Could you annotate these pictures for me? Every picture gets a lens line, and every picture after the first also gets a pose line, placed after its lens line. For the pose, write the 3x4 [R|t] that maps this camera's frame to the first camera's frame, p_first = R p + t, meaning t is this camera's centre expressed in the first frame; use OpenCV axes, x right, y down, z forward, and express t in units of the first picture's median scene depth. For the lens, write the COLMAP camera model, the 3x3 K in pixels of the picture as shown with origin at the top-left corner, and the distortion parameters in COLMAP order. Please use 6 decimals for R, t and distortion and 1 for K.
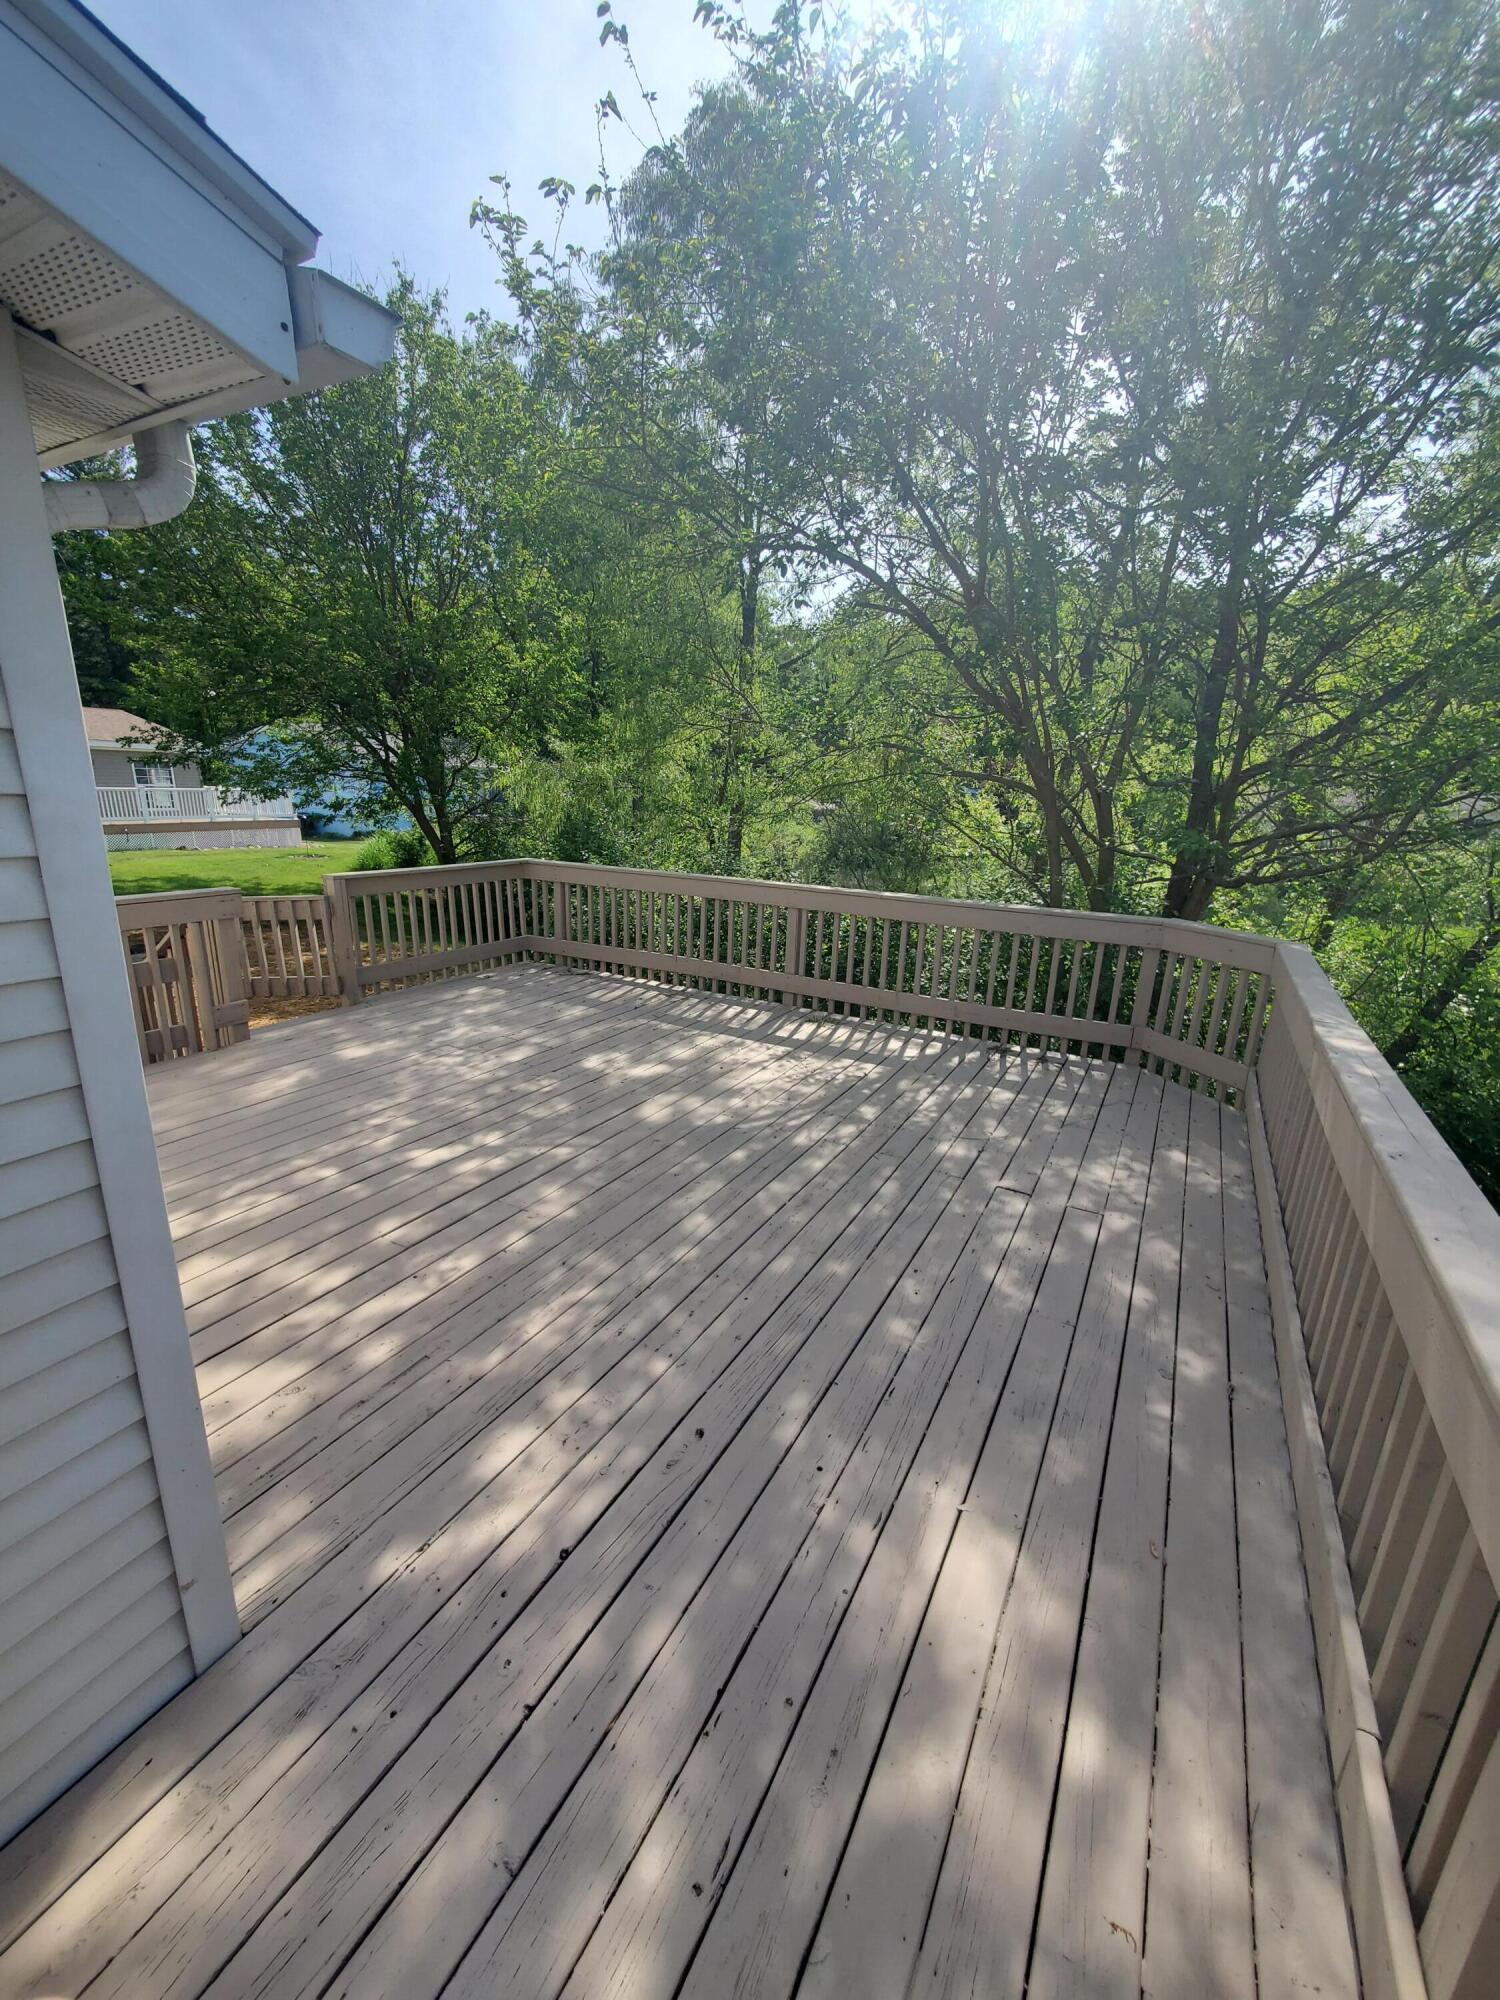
lens RADIAL K [[791.9, 0, 749.0], [0, 791.9, 1011.2], [0, 0, 1]] dist [0.000765, -0.000506]
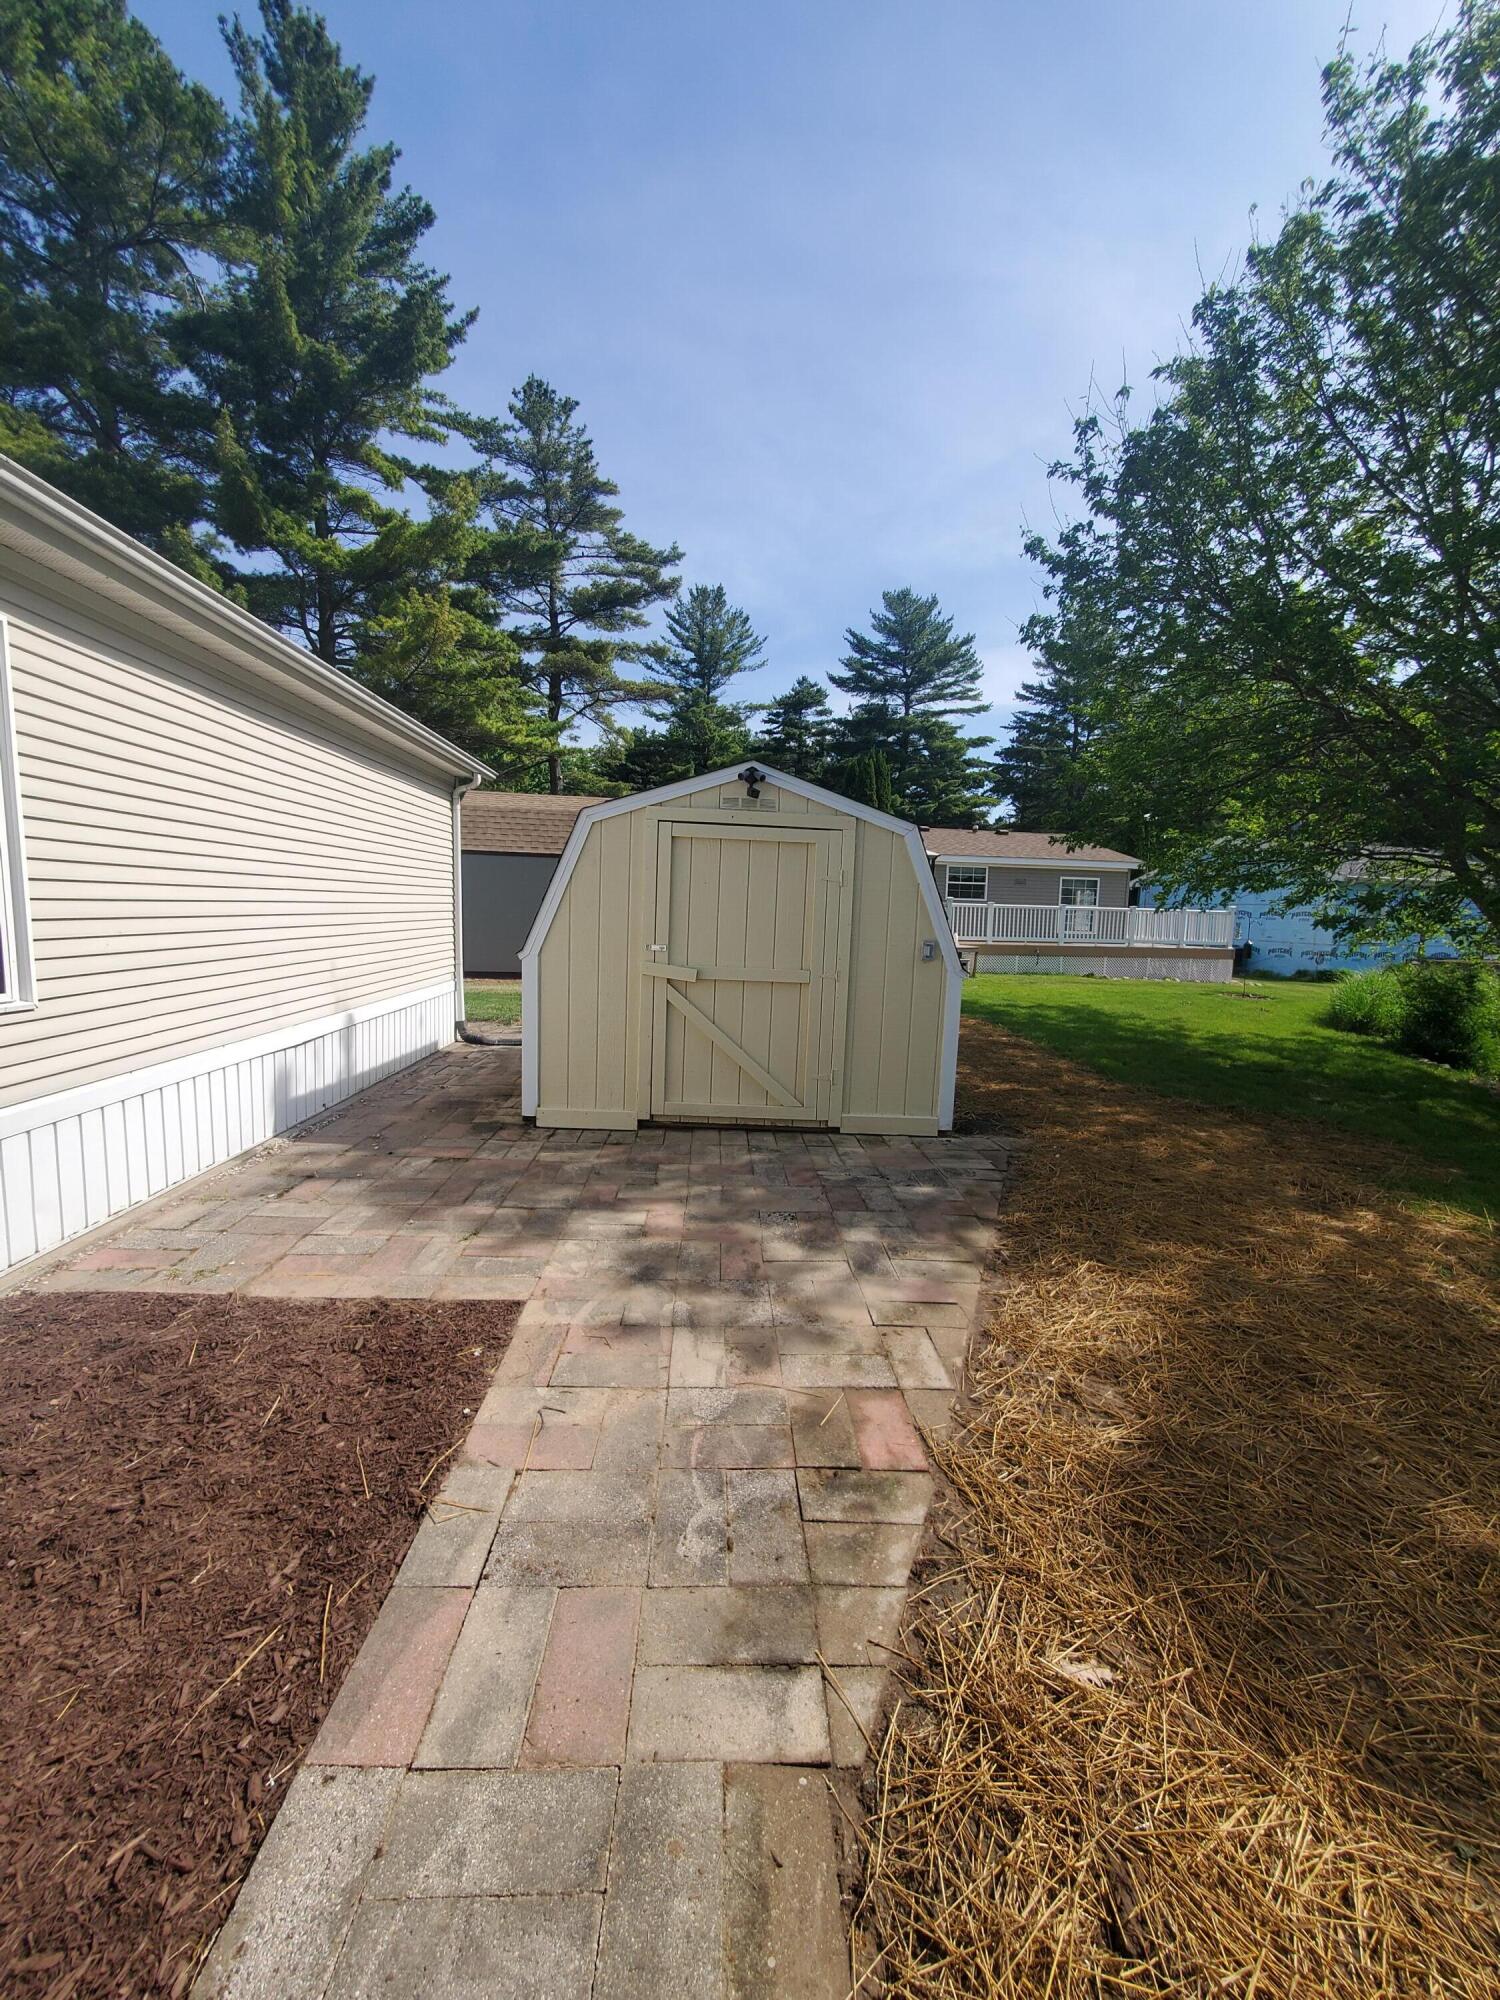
lens RADIAL K [[791.9, 0, 749.0], [0, 791.9, 1011.2], [0, 0, 1]] dist [0.000765, -0.000506]
pose [[0.523731, 0.091036, -0.847006, -0.897466], [-0.240801, 0.969545, -0.044688, -0.209616], [0.817142, 0.227365, 0.529702, 1.267913]]
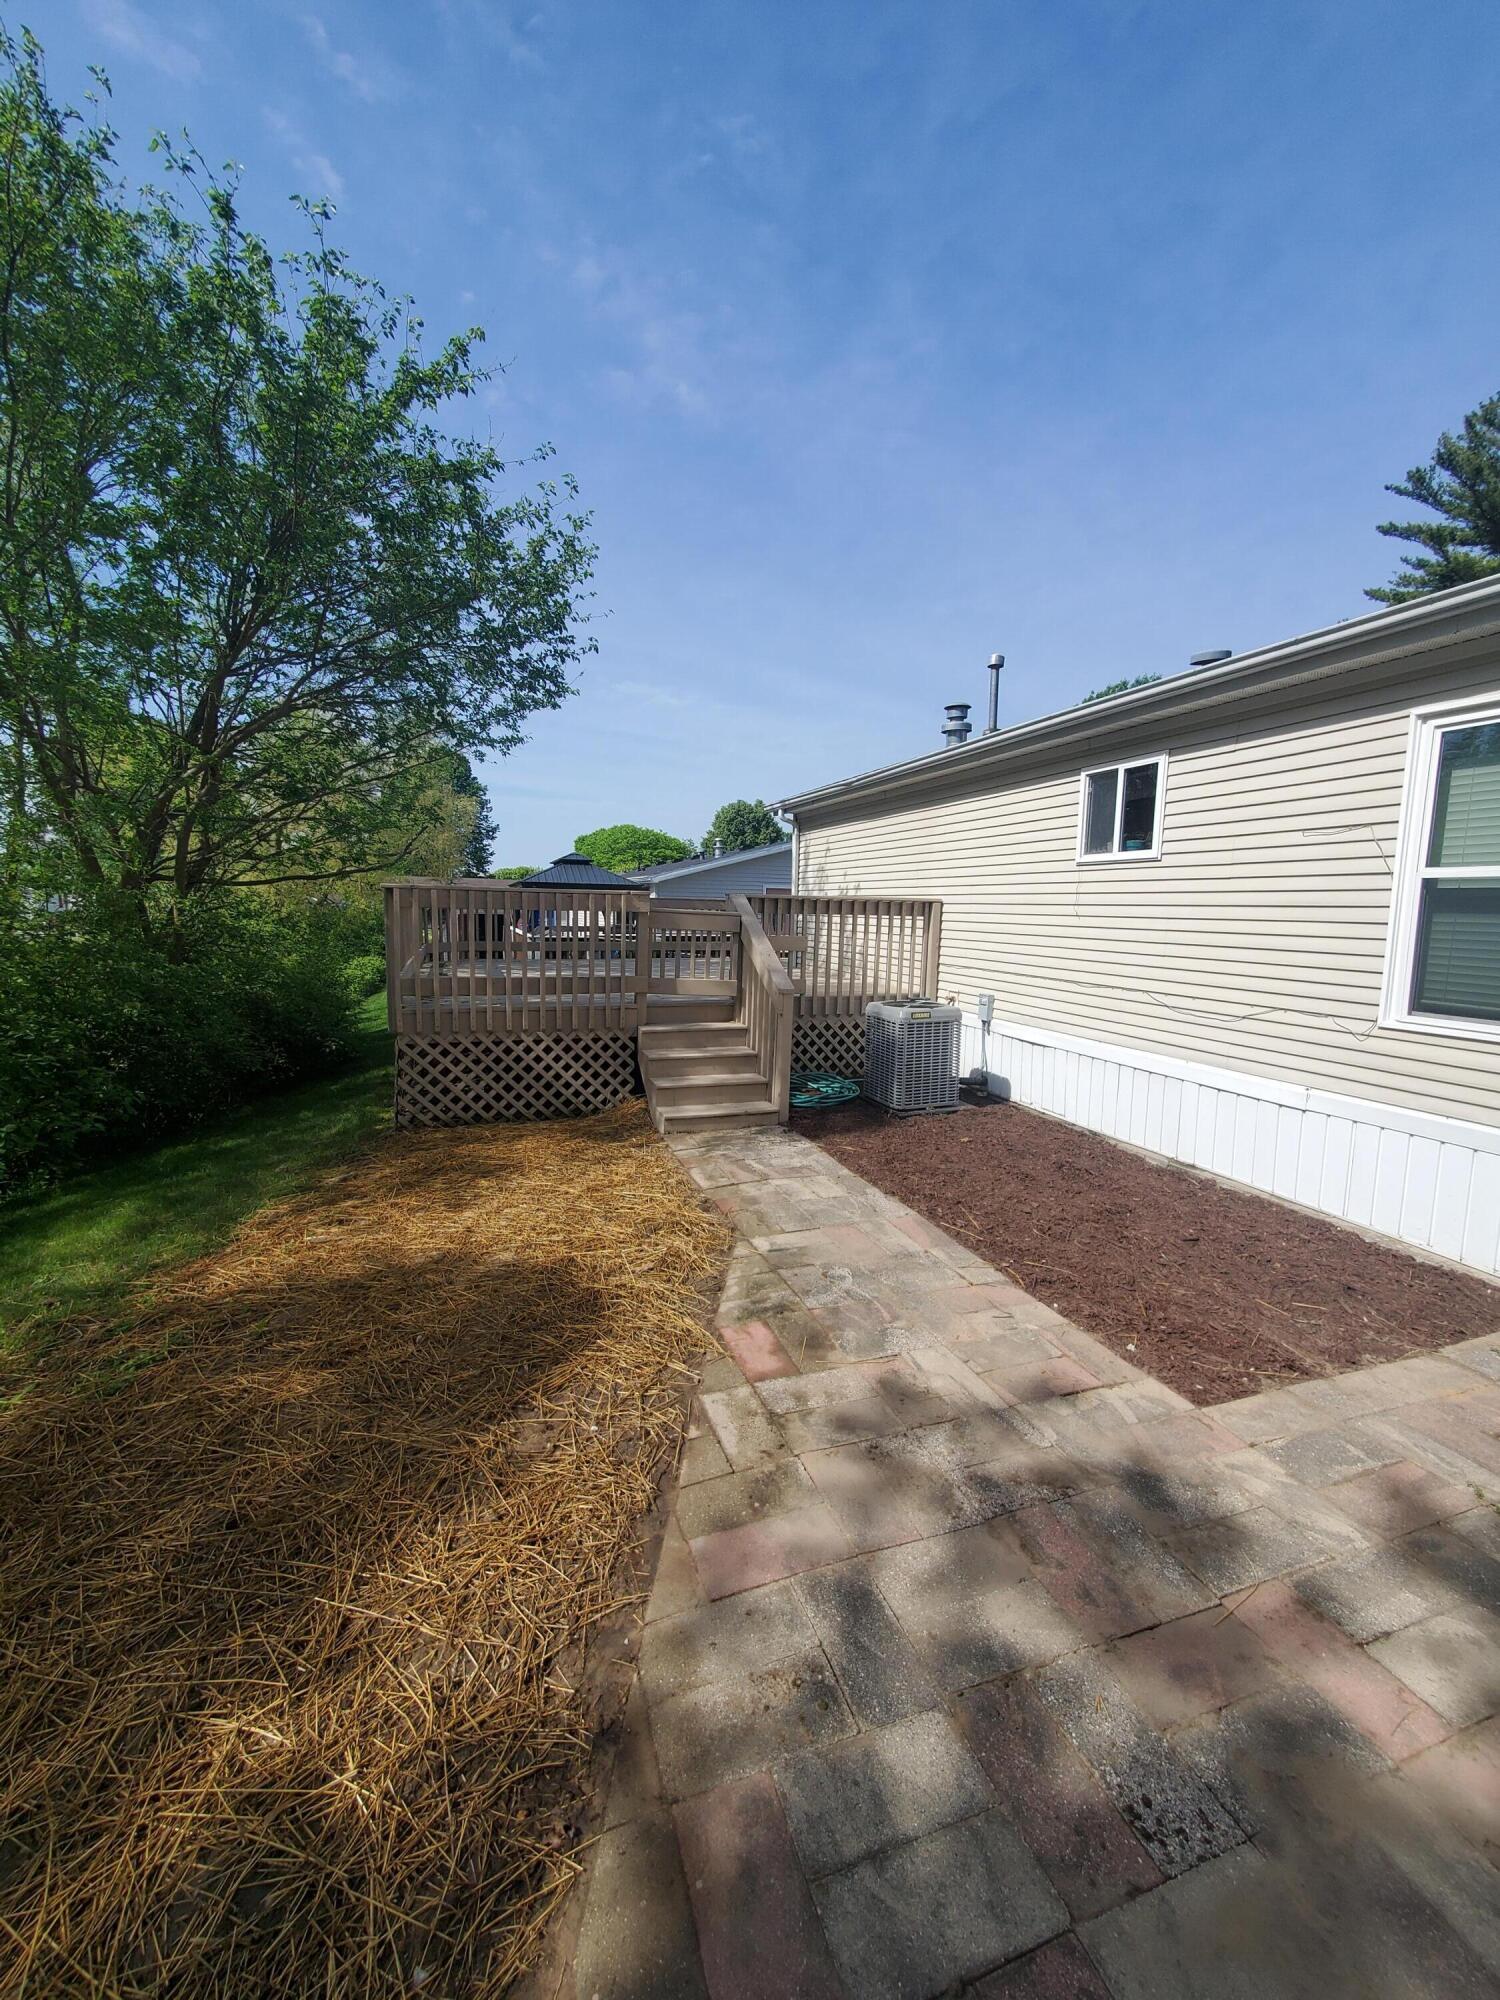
lens RADIAL K [[791.9, 0, 749.0], [0, 791.9, 1011.2], [0, 0, 1]] dist [0.000765, -0.000506]
pose [[-0.748444, -0.132550, 0.649817, -1.624202], [0.138051, 0.927222, 0.348139, -0.451665], [-0.648671, 0.350270, -0.675675, 2.002145]]
